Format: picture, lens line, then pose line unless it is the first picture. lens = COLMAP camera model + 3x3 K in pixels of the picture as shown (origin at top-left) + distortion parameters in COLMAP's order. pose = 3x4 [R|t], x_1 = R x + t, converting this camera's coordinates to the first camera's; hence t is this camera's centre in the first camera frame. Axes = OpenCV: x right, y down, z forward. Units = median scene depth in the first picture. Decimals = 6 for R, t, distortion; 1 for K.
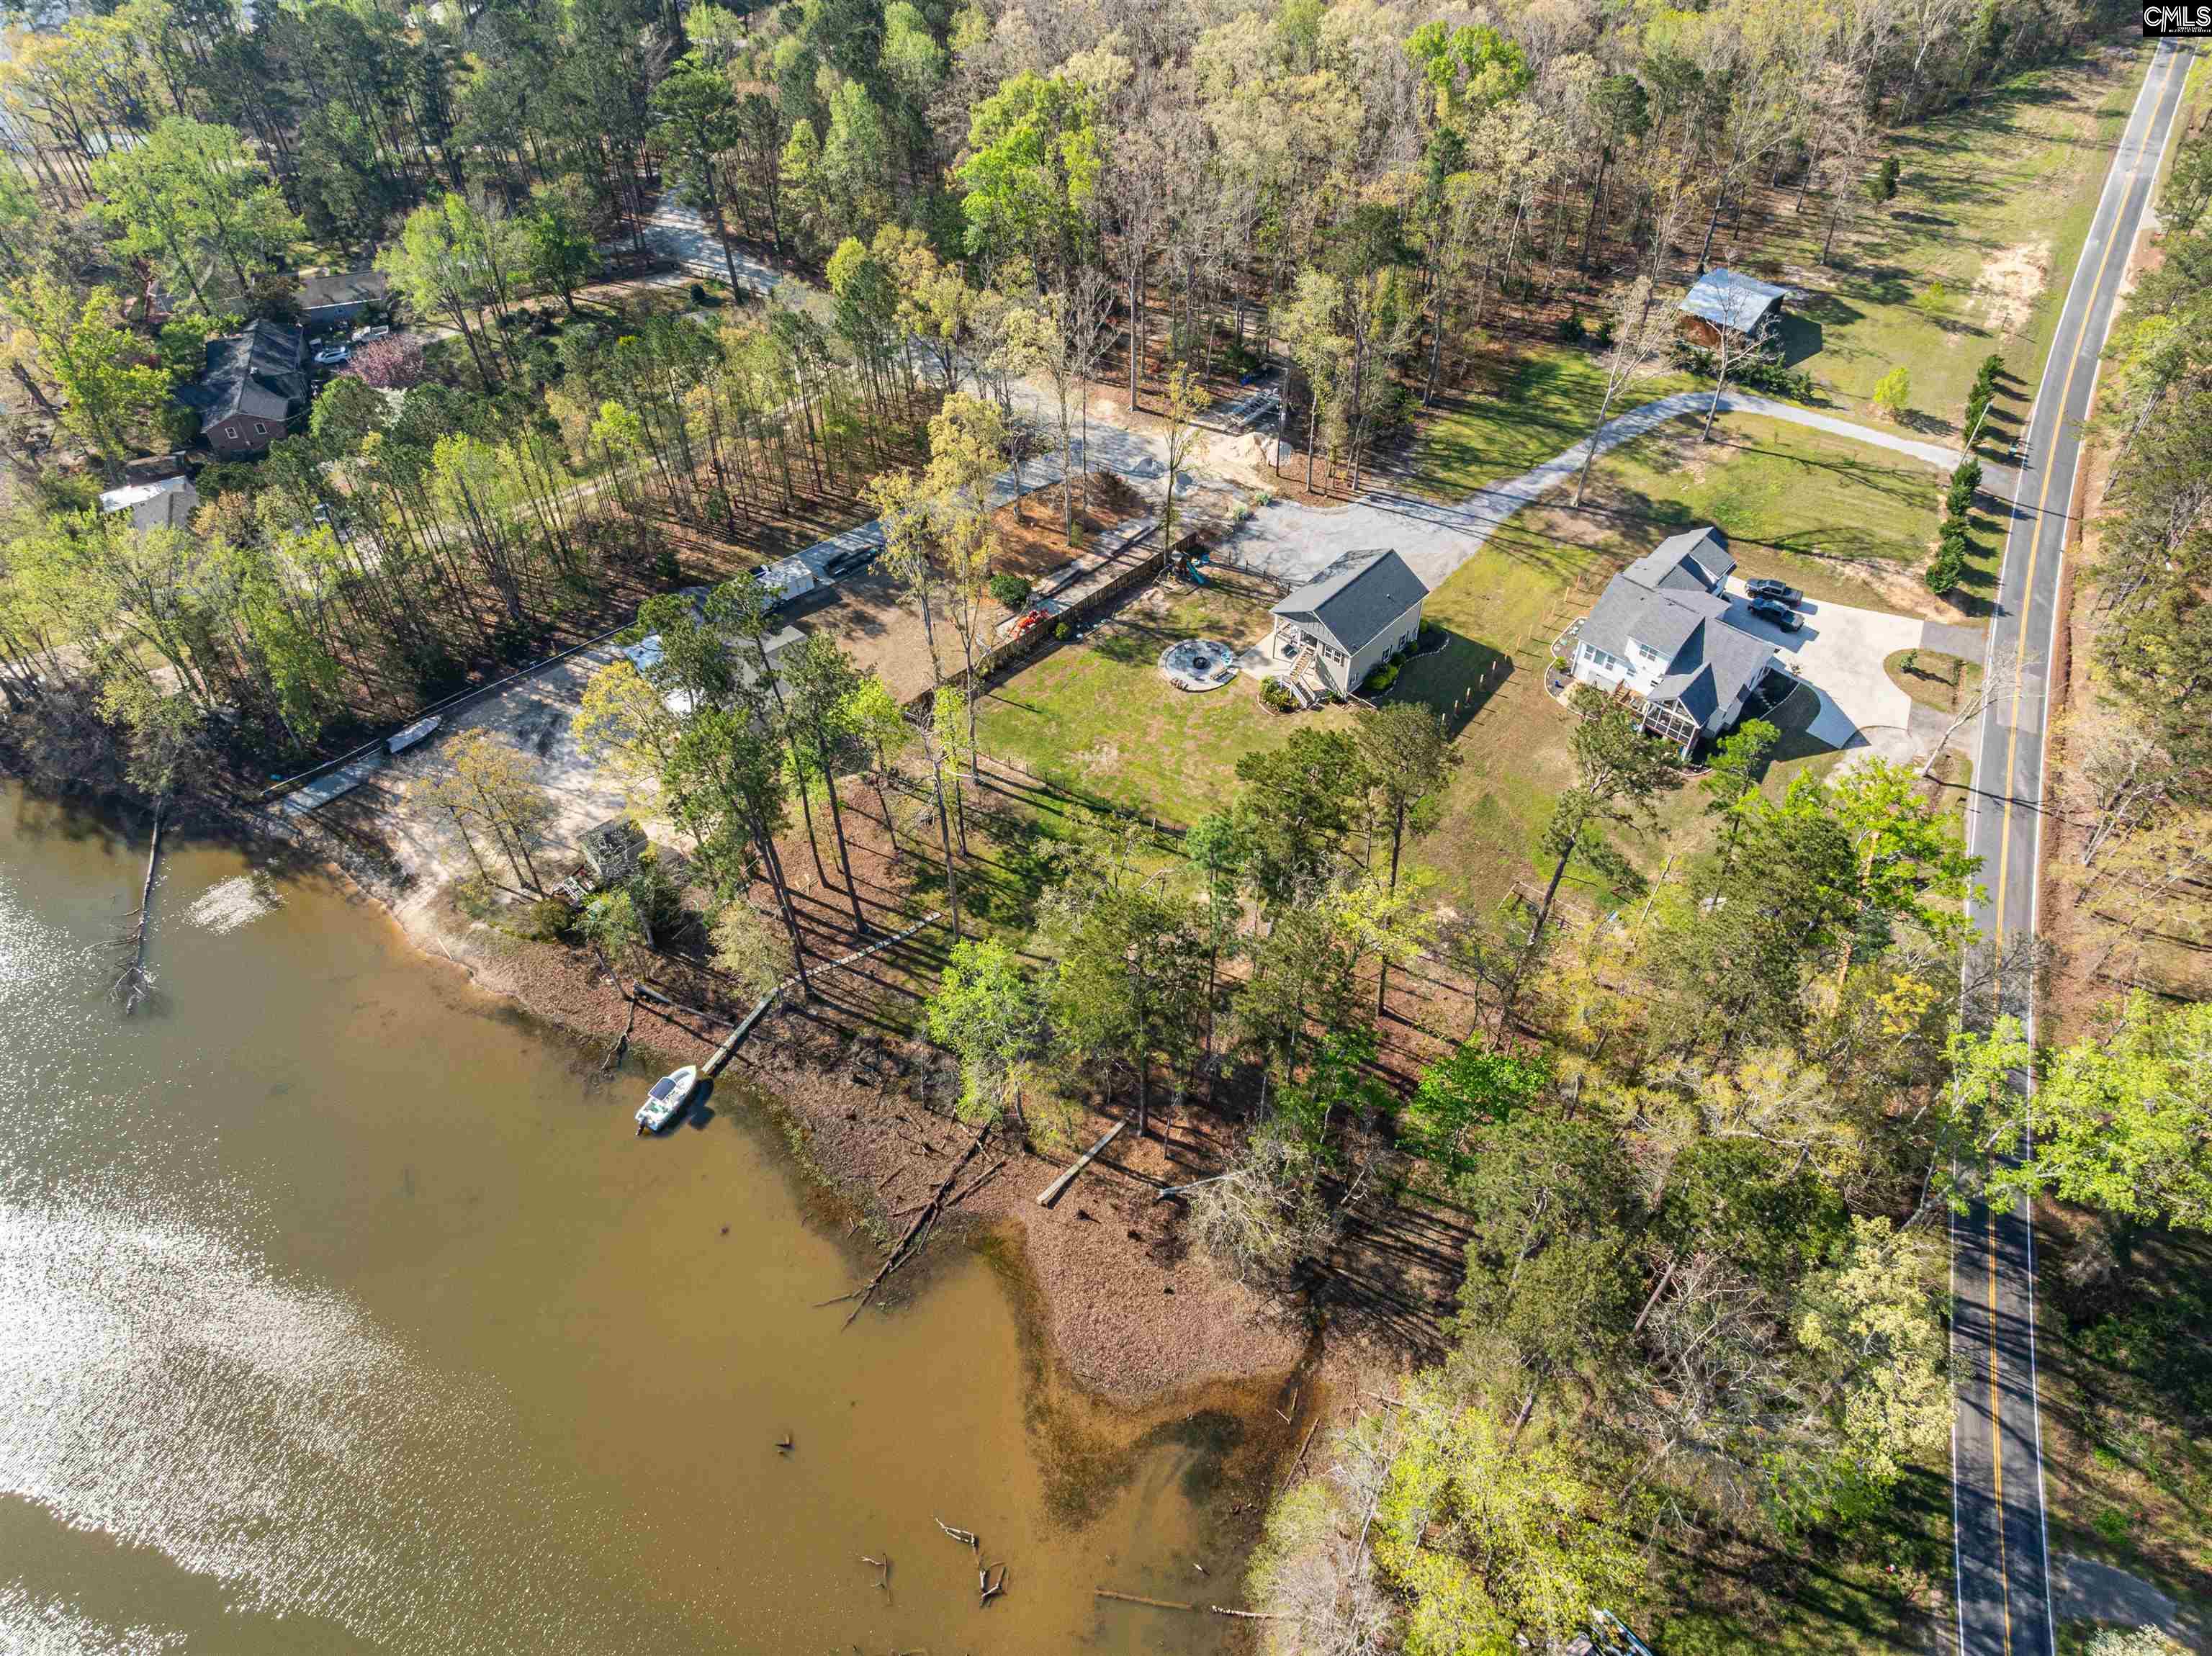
lens RADIAL K [[1594.0, 0, 1109.5], [0, 1594.0, 829.4], [0, 0, 1]] dist [-0.049610, 0.006967]
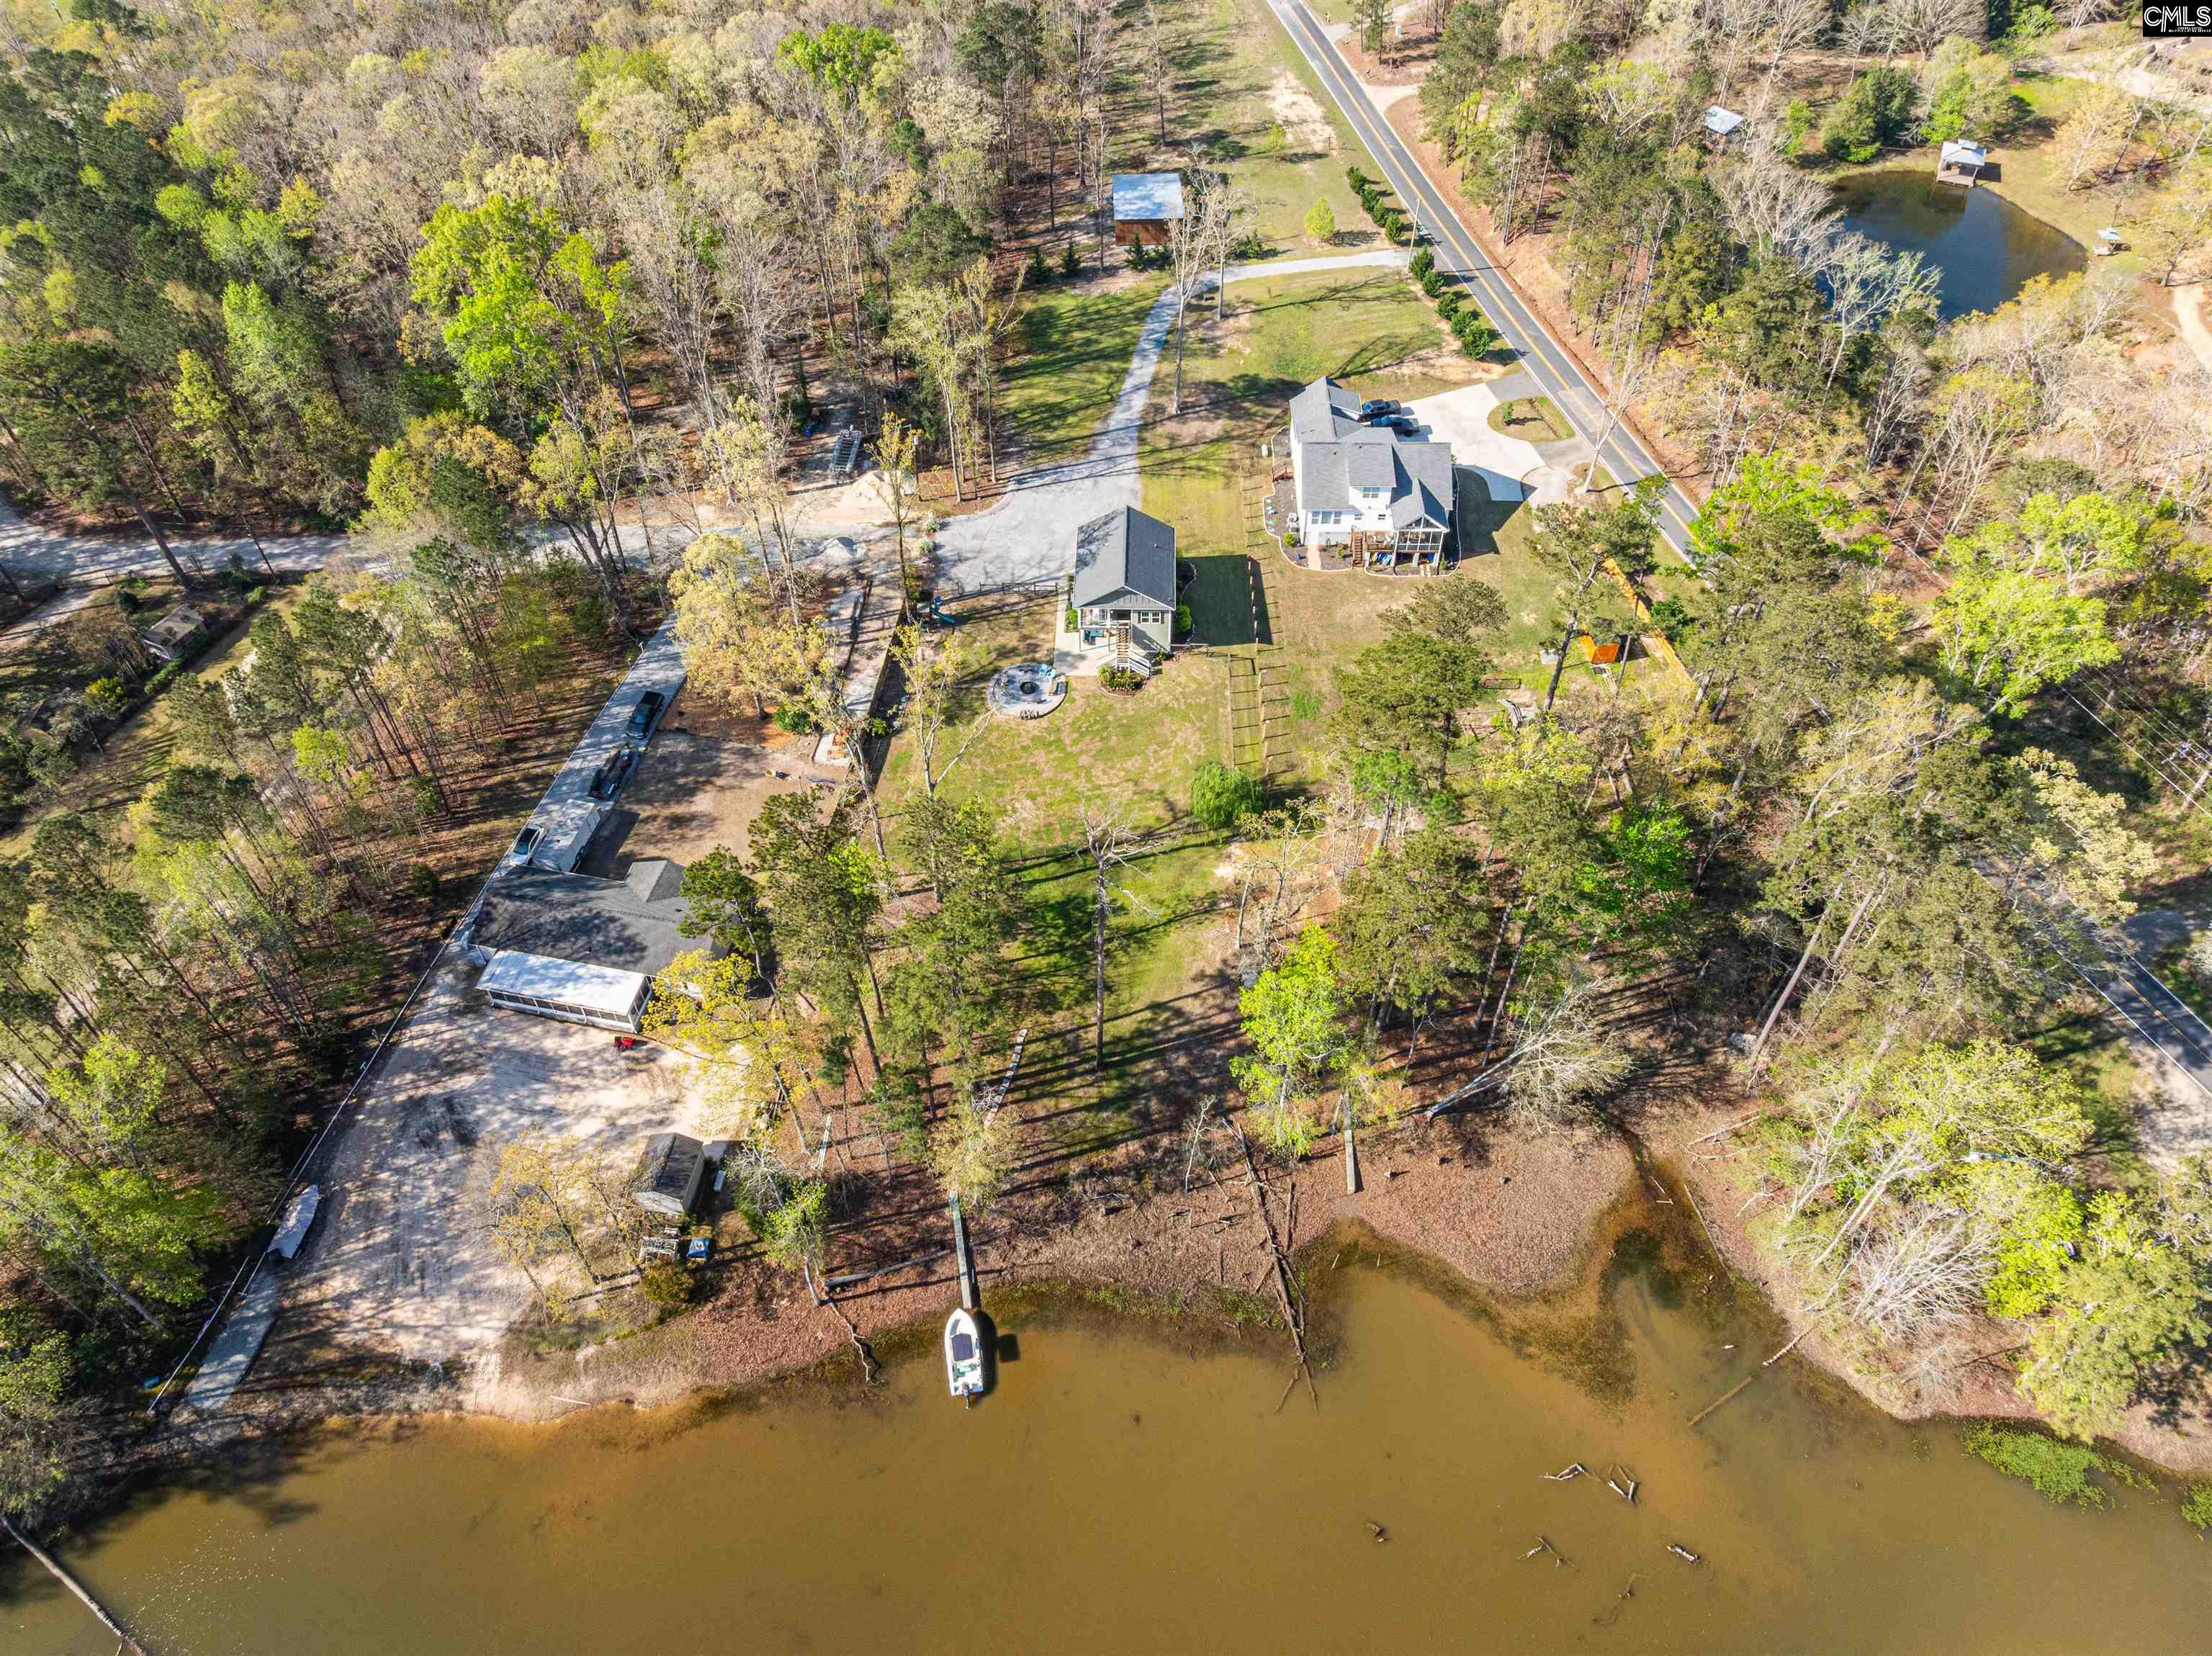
lens RADIAL K [[1594.0, 0, 1109.5], [0, 1594.0, 829.4], [0, 0, 1]] dist [-0.049610, 0.006967]
pose [[0.746045, -0.484377, 0.456941, -0.416398], [0.484864, 0.865491, 0.125822, -0.134690], [-0.456424, 0.127685, 0.880553, 0.130224]]
